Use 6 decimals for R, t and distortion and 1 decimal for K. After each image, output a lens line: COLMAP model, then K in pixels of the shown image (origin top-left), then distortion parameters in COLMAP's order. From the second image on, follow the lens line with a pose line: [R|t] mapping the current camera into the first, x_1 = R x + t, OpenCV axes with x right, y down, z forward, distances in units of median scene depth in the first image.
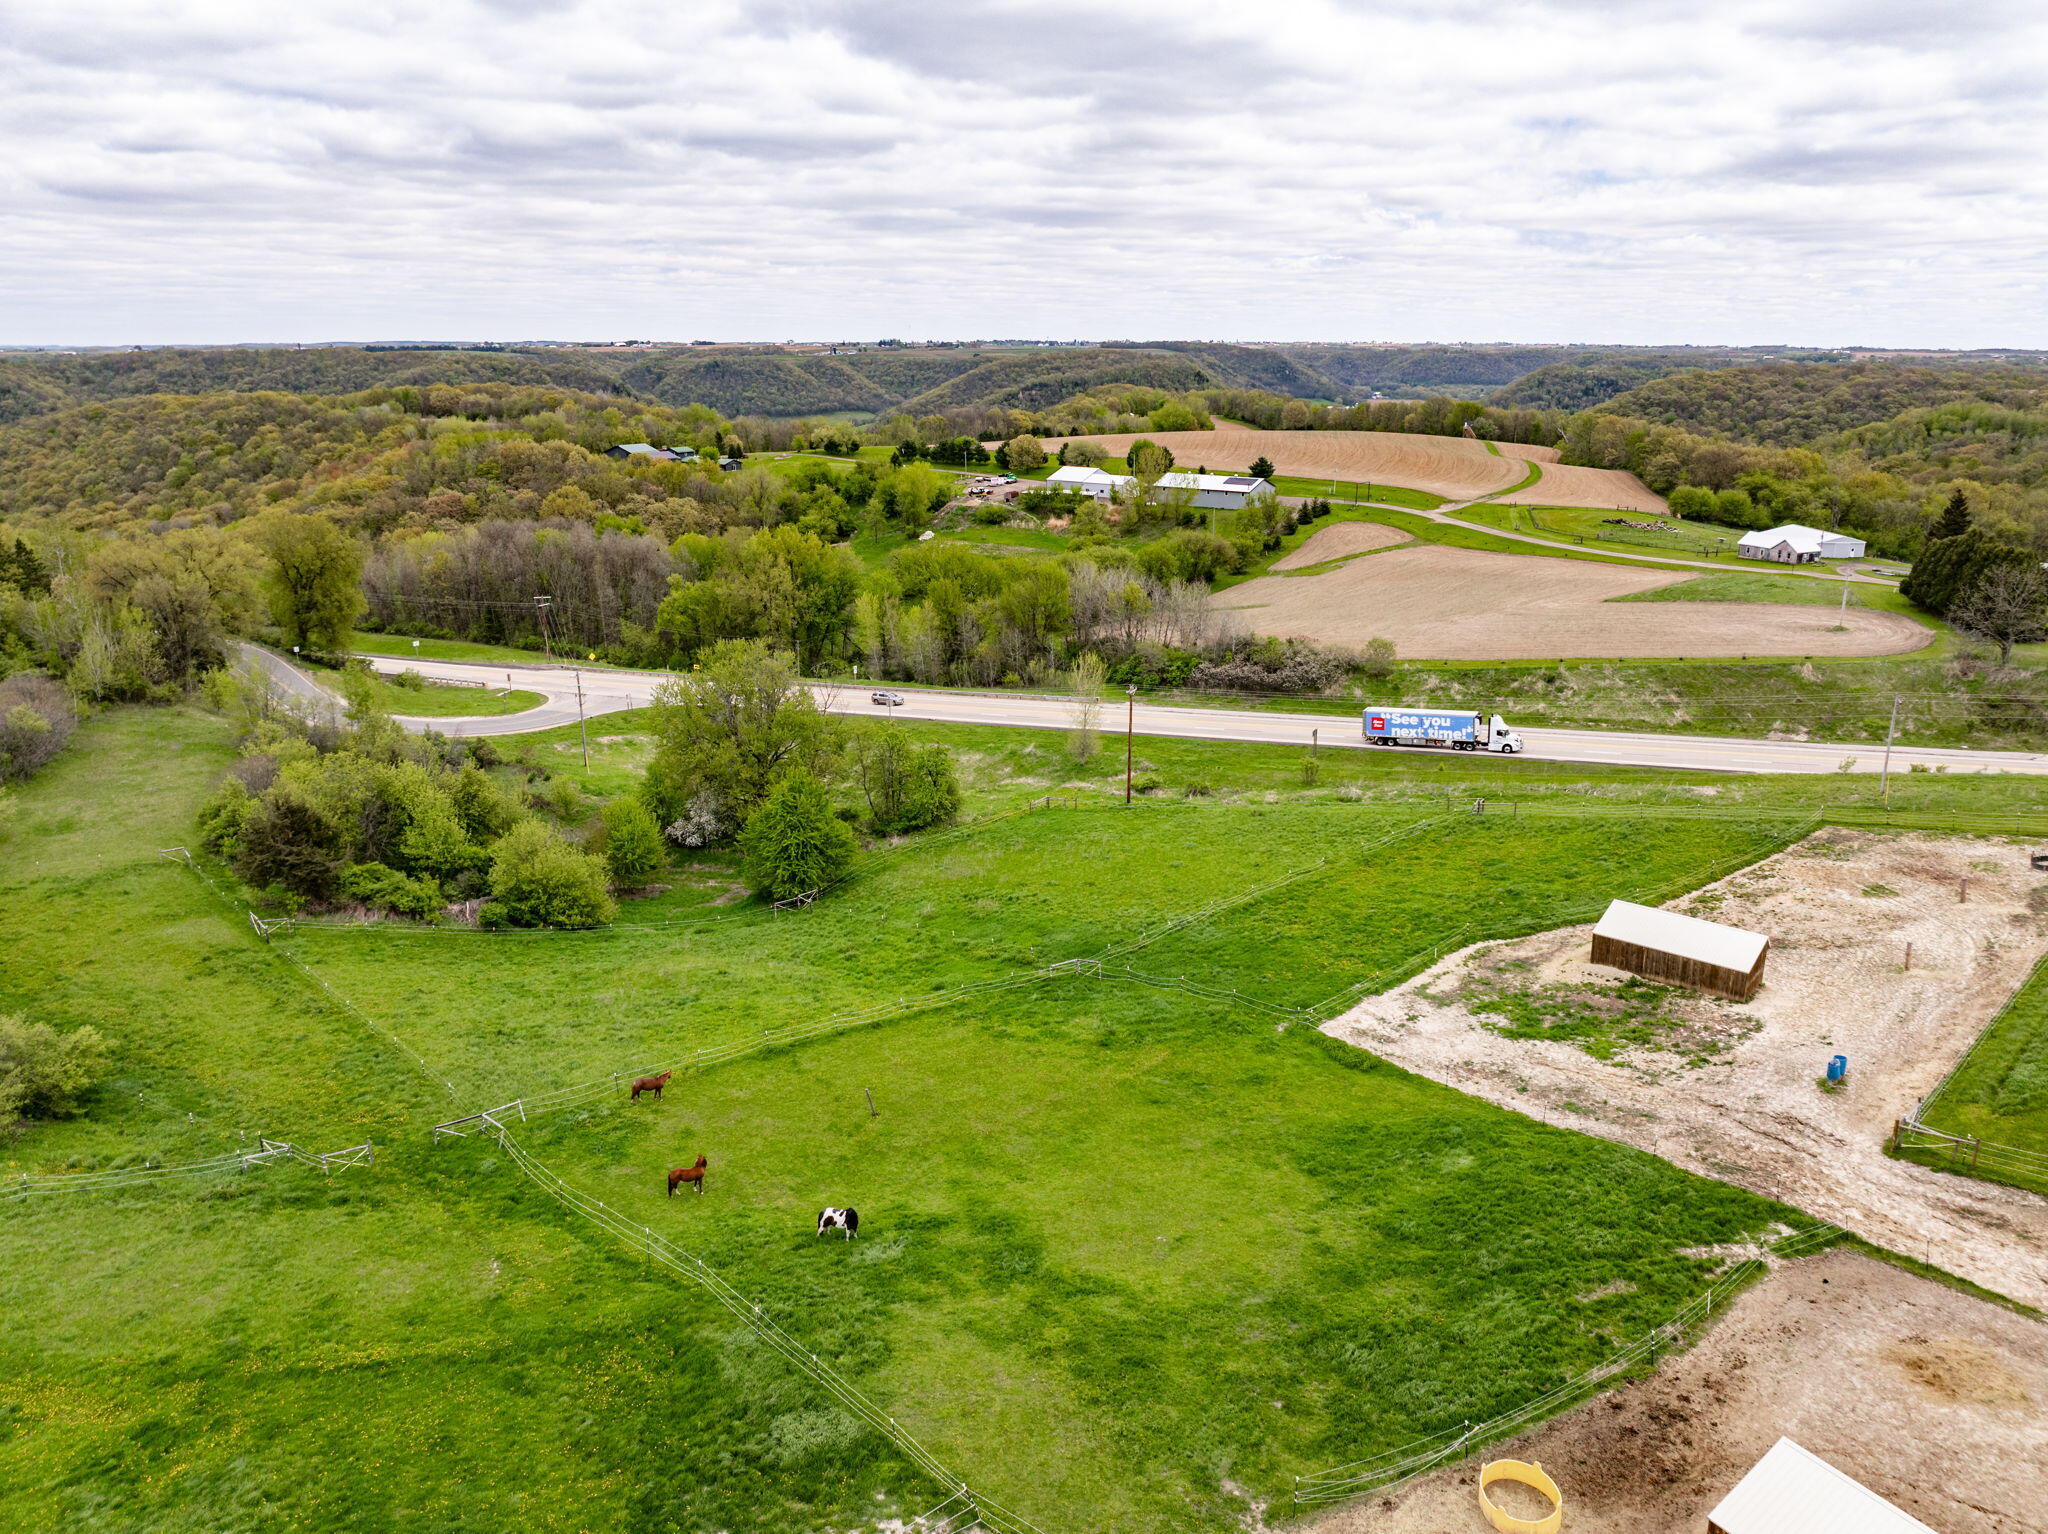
lens RADIAL K [[1449.3, 0, 1015.3], [0, 1449.3, 752.4], [0, 0, 1]] dist [-0.043585, 0.012874]
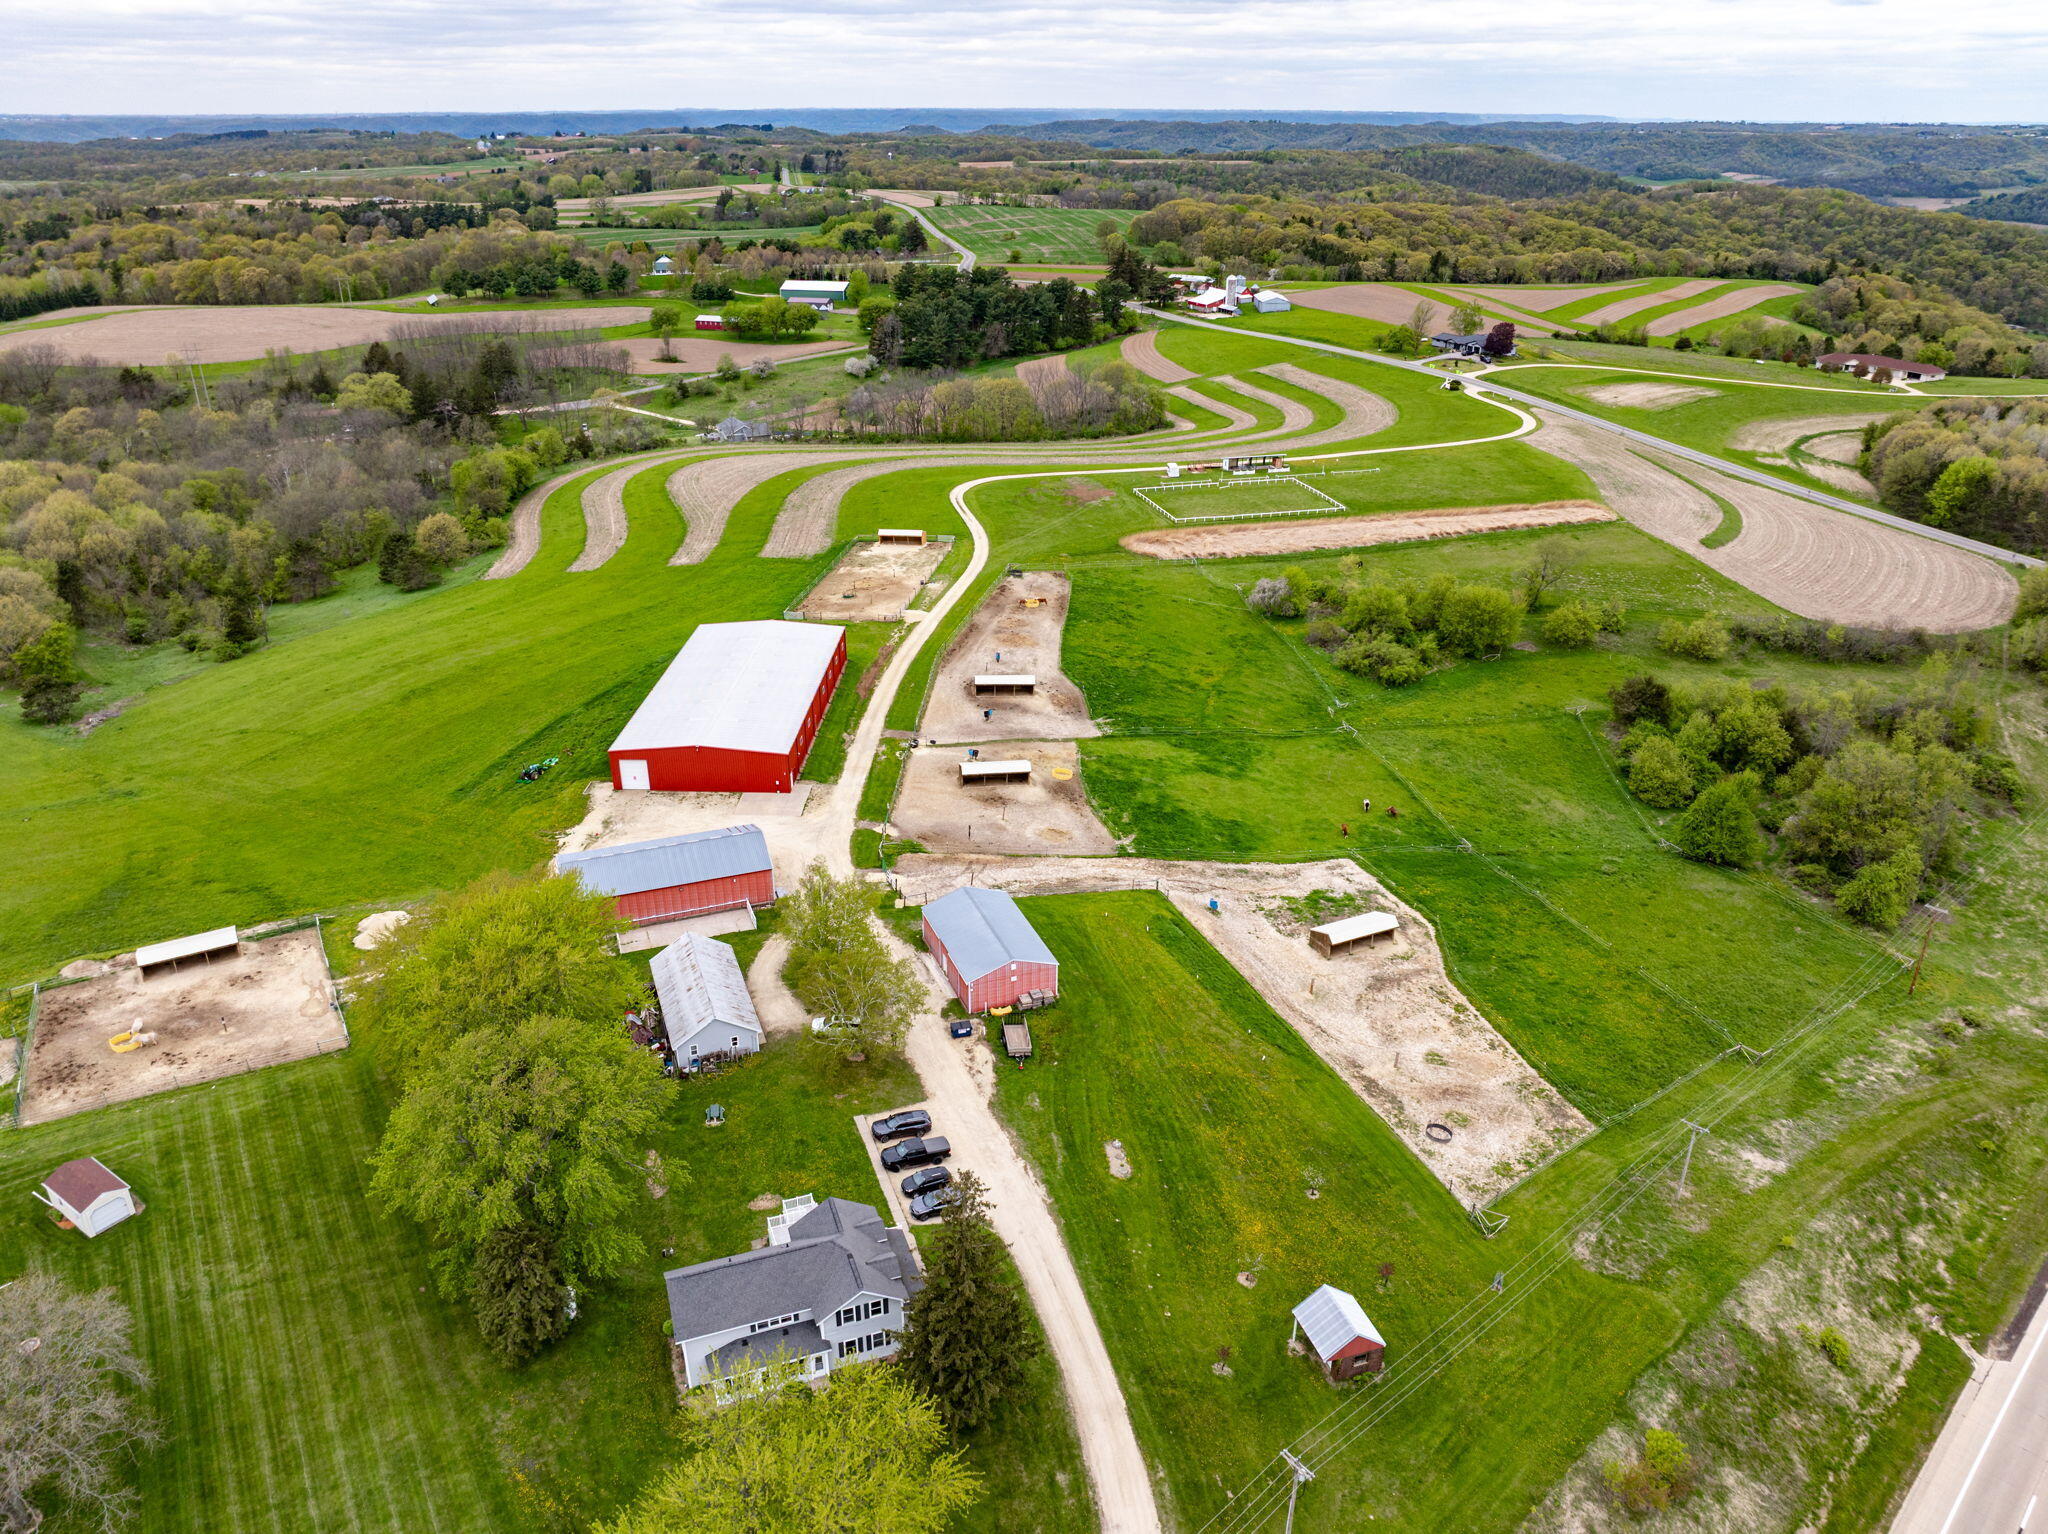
lens RADIAL K [[1449.3, 0, 1026.5], [0, 1449.3, 741.0], [0, 0, 1]] dist [-0.043585, 0.012874]
pose [[-0.372484, 0.371616, -0.850386, 1.081158], [-0.257415, 0.839000, 0.479392, -0.437158], [0.891624, 0.397468, -0.216855, 0.473106]]
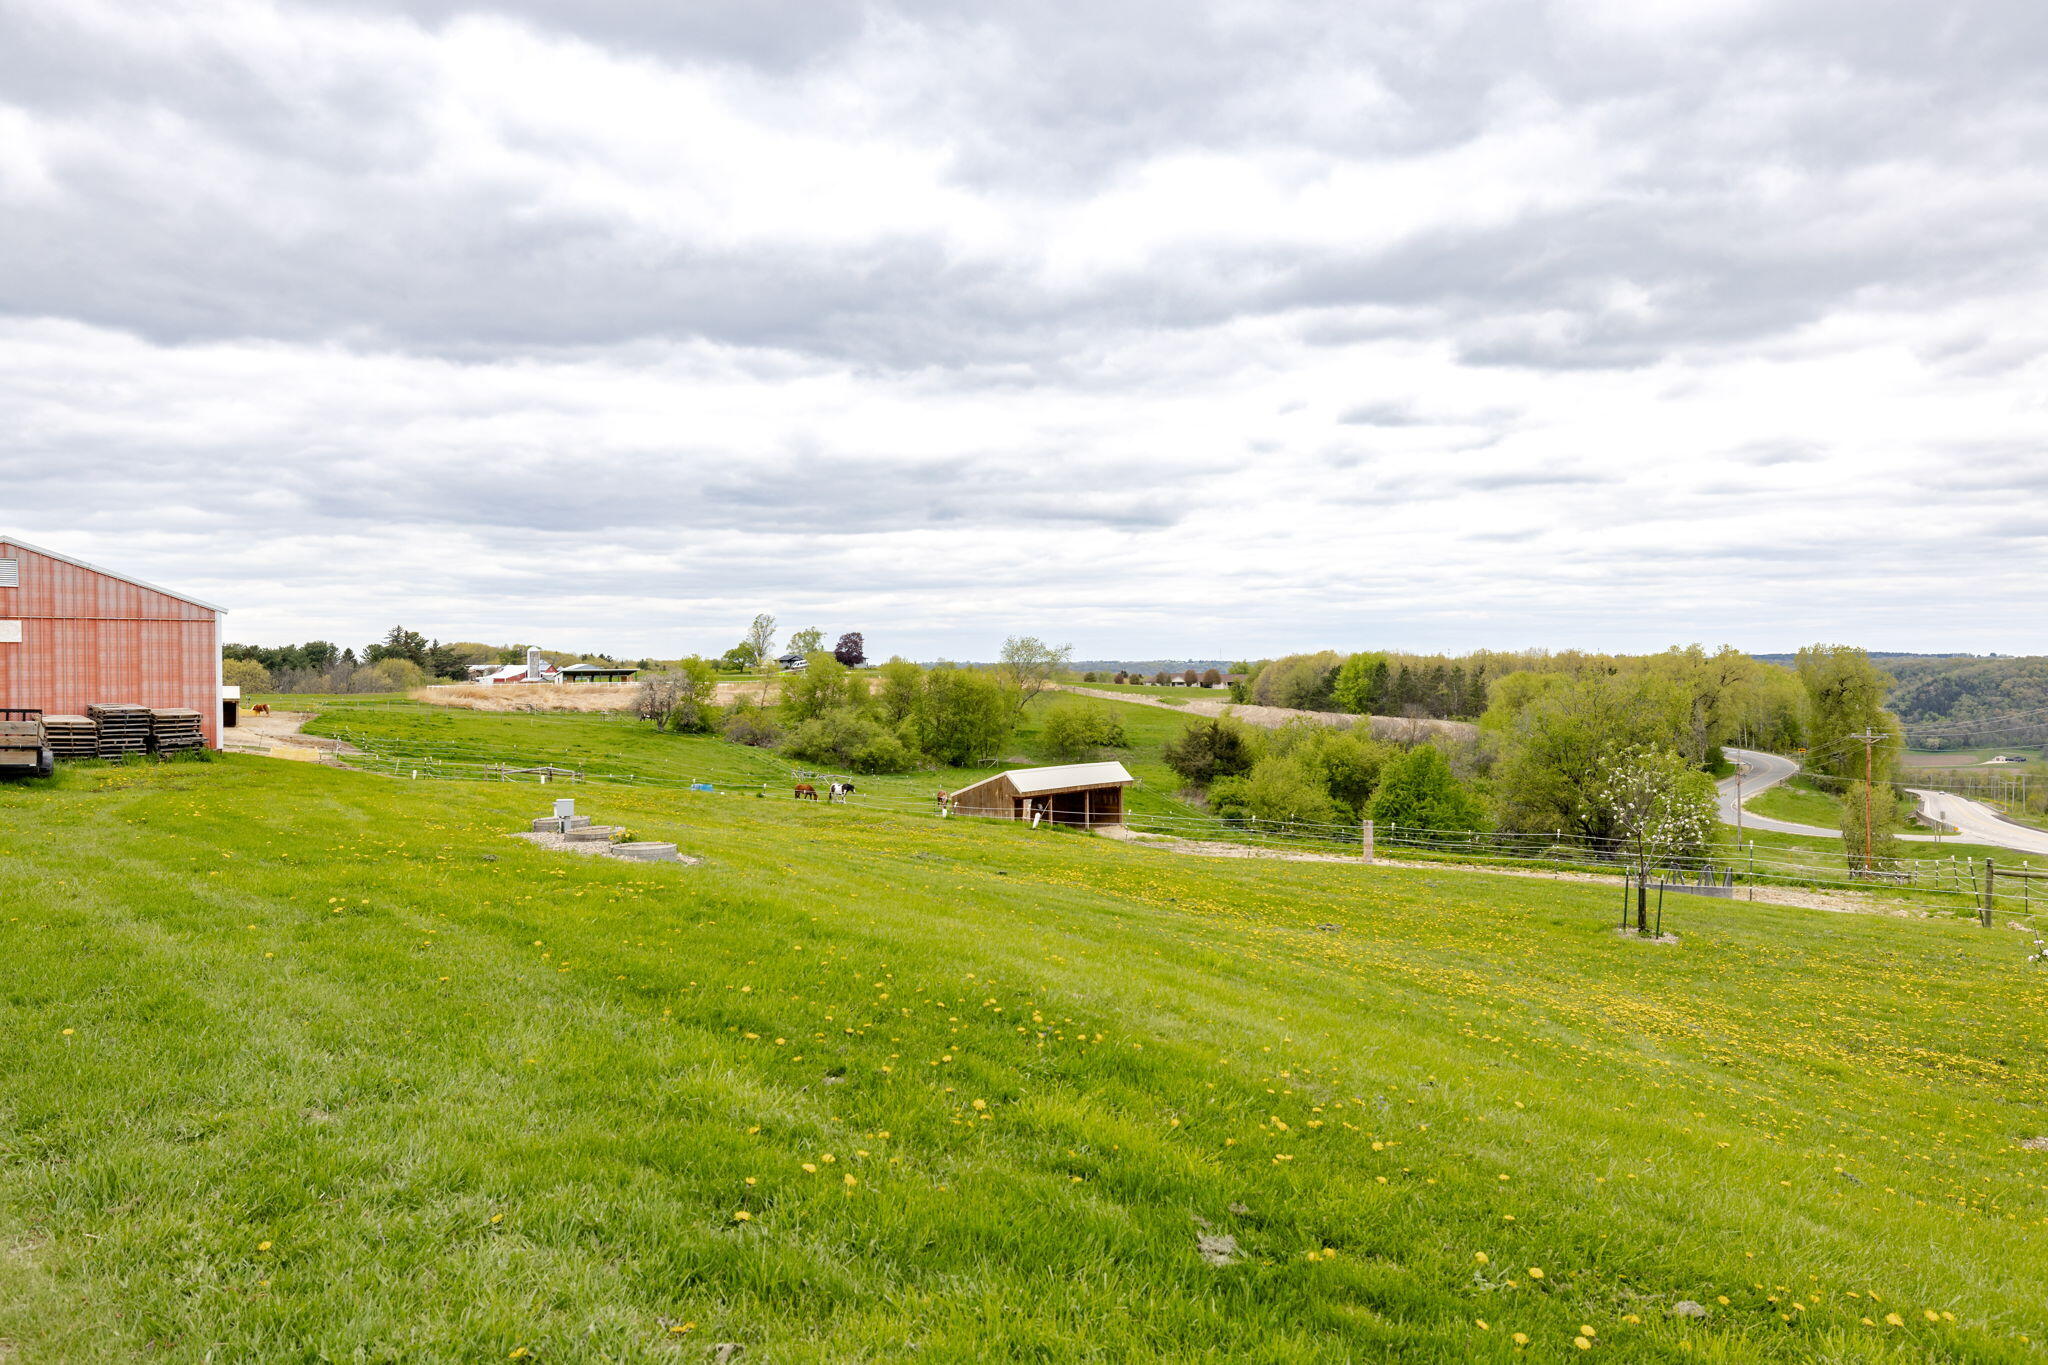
lens RADIAL K [[1450.2, 0, 1023.0], [0, 1450.2, 678.1], [0, 0, 1]] dist [-0.008646, -0.001265]
pose [[0.091150, 0.005794, -0.995820, 0.649511], [-0.267944, 0.963249, -0.018921, 0.047807], [0.959113, 0.268549, 0.089353, 0.456734]]
